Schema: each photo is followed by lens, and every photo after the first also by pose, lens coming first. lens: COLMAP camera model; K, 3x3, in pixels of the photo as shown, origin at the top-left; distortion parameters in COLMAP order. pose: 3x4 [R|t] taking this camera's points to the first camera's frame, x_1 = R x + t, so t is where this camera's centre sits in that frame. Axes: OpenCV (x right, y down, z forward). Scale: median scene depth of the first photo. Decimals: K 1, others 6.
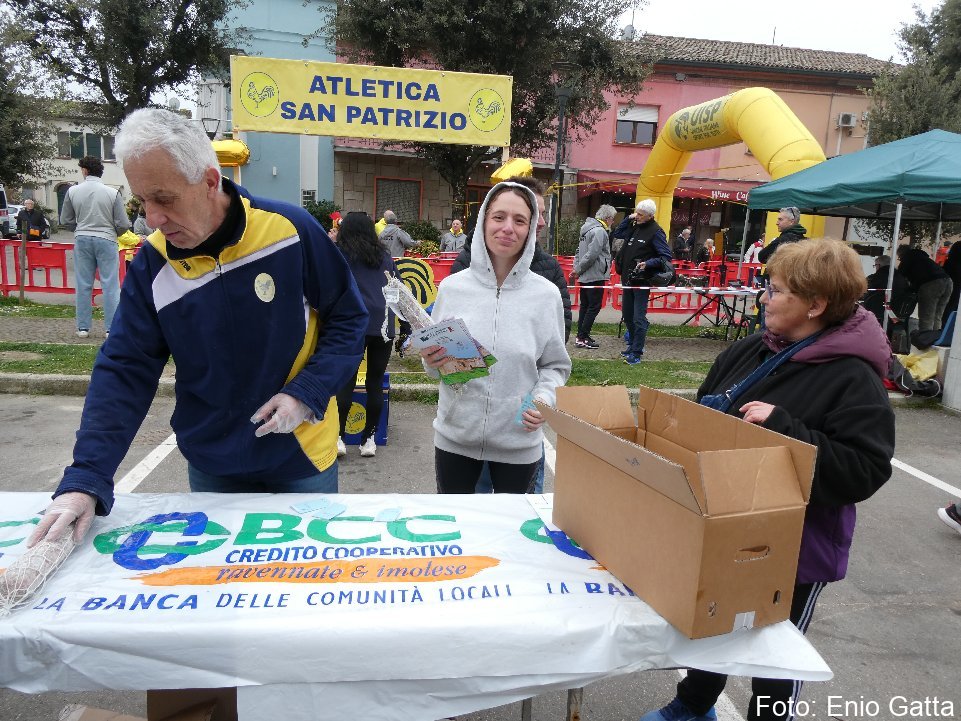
lens RADIAL K [[681.2, 0, 486.3], [0, 681.2, 364.3], [0, 0, 1]] dist [-0.005673, 0.000363]
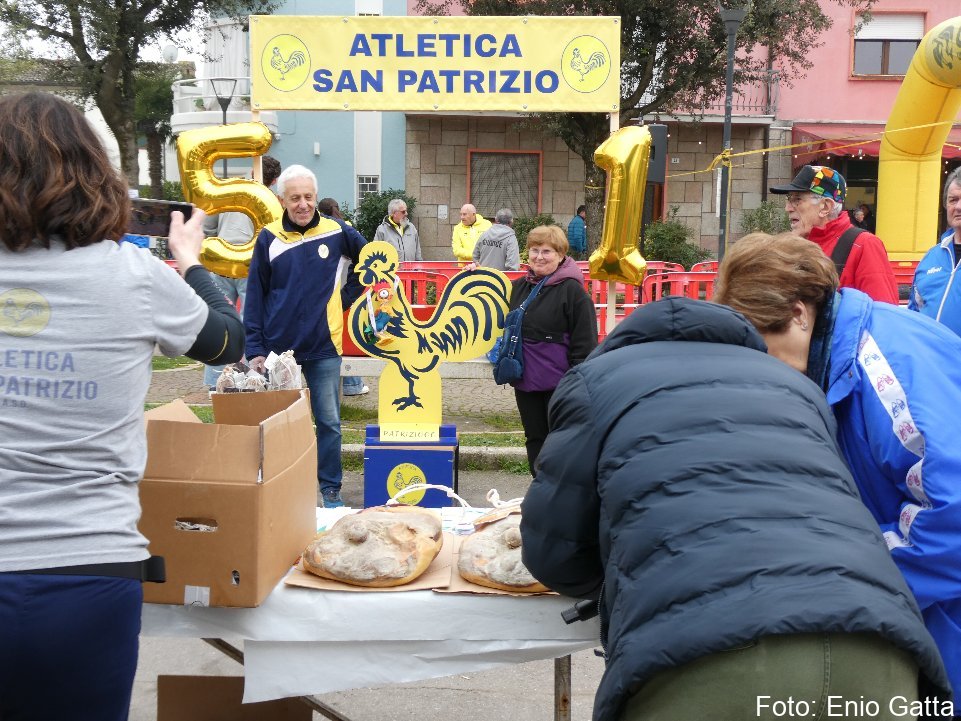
lens RADIAL K [[1136.2, 0, 497.1], [0, 1136.2, 358.4], [0, 0, 1]] dist [0.020064, -0.021578]
pose [[0.989263, -0.022012, -0.144476, 0.076967], [0.010259, 0.996612, -0.081599, 0.040543], [0.145783, 0.079241, 0.986138, -0.196074]]
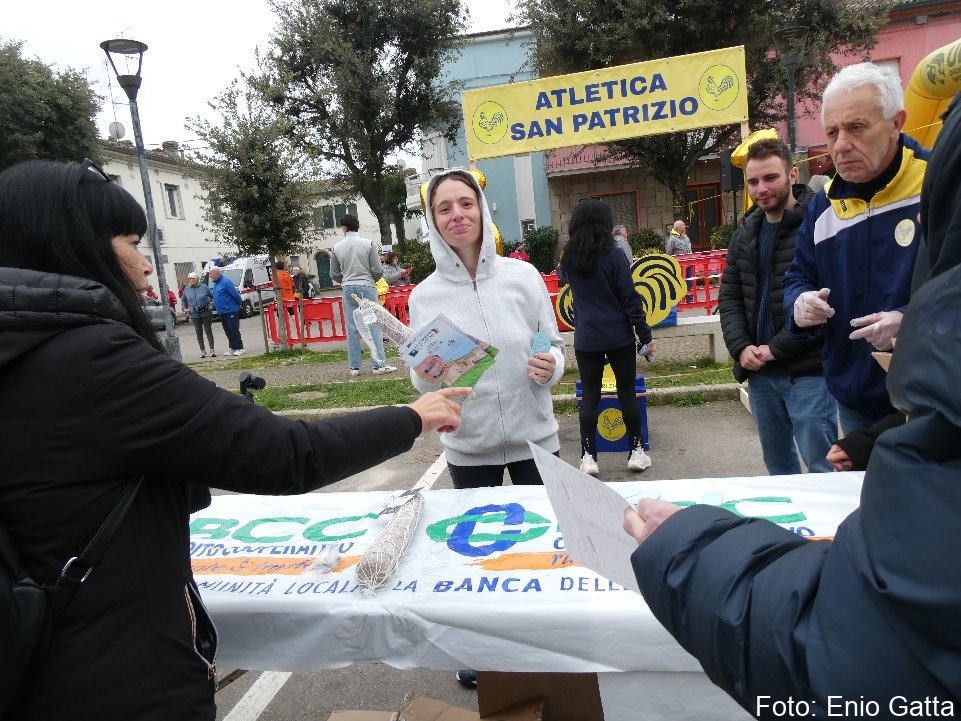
lens RADIAL K [[681.2, 0, 486.3], [0, 681.2, 364.3], [0, 0, 1]] dist [-0.005673, 0.000363]
pose [[0.940818, -0.102559, -0.323021, -0.038169], [0.093155, 0.994657, -0.044482, 0.018265], [0.325857, 0.011759, 0.945346, 0.013684]]
